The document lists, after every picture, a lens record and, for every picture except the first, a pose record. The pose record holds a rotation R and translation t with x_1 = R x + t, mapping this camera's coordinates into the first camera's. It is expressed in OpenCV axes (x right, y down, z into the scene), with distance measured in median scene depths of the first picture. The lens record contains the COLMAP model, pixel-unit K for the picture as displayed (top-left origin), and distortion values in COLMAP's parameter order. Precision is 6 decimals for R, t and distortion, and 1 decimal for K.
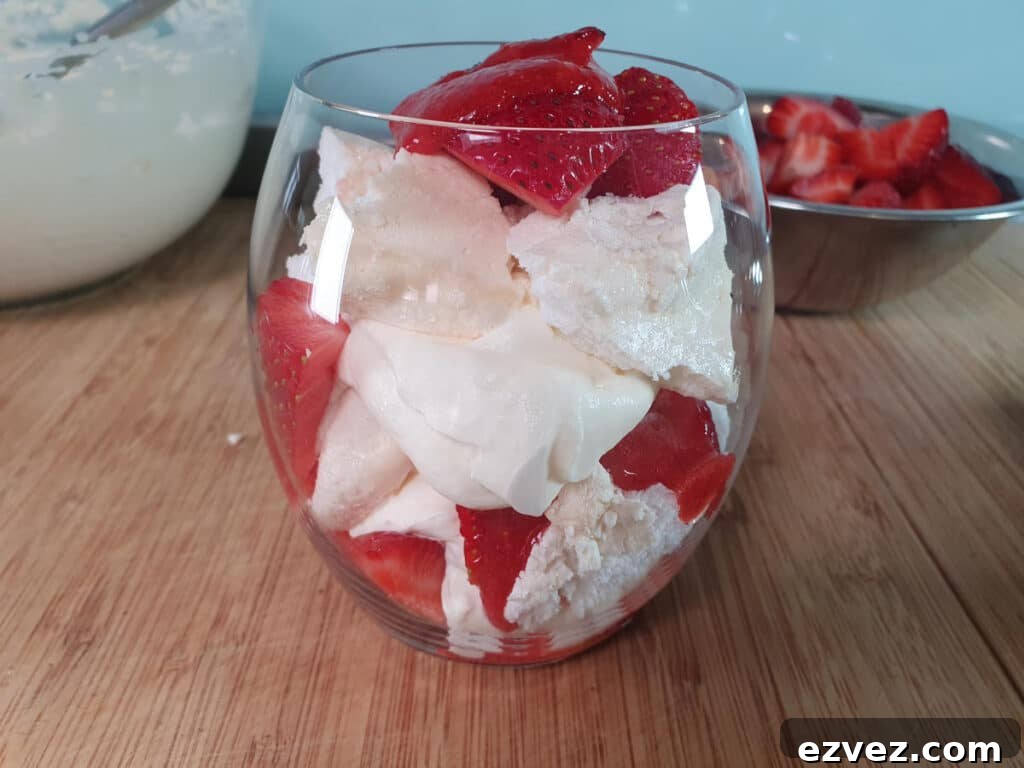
lens RADIAL K [[828.6, 0, 508.7], [0, 828.6, 387.5], [0, 0, 1]] dist [-0.064470, 0.060894]
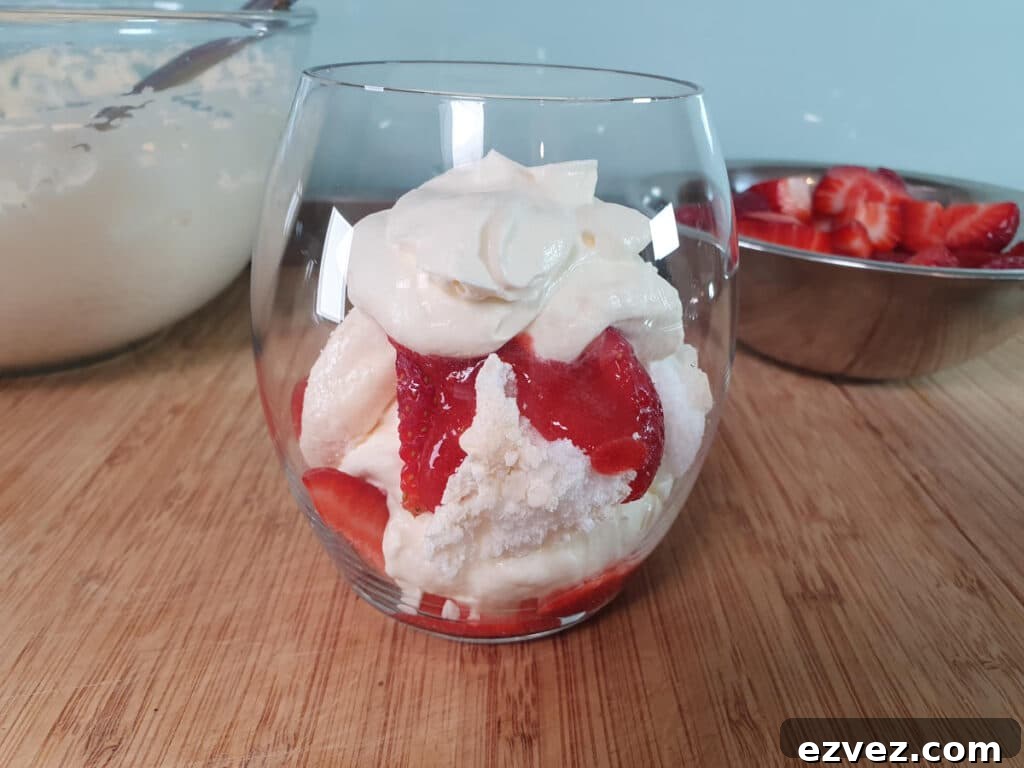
lens RADIAL K [[828.6, 0, 505.5], [0, 828.6, 382.0], [0, 0, 1]] dist [-0.064470, 0.060894]
pose [[0.999976, -0.000961, 0.006809, -0.079439], [0.001707, 0.993887, -0.110385, 0.019491], [-0.006661, 0.110395, 0.993866, 0.074019]]
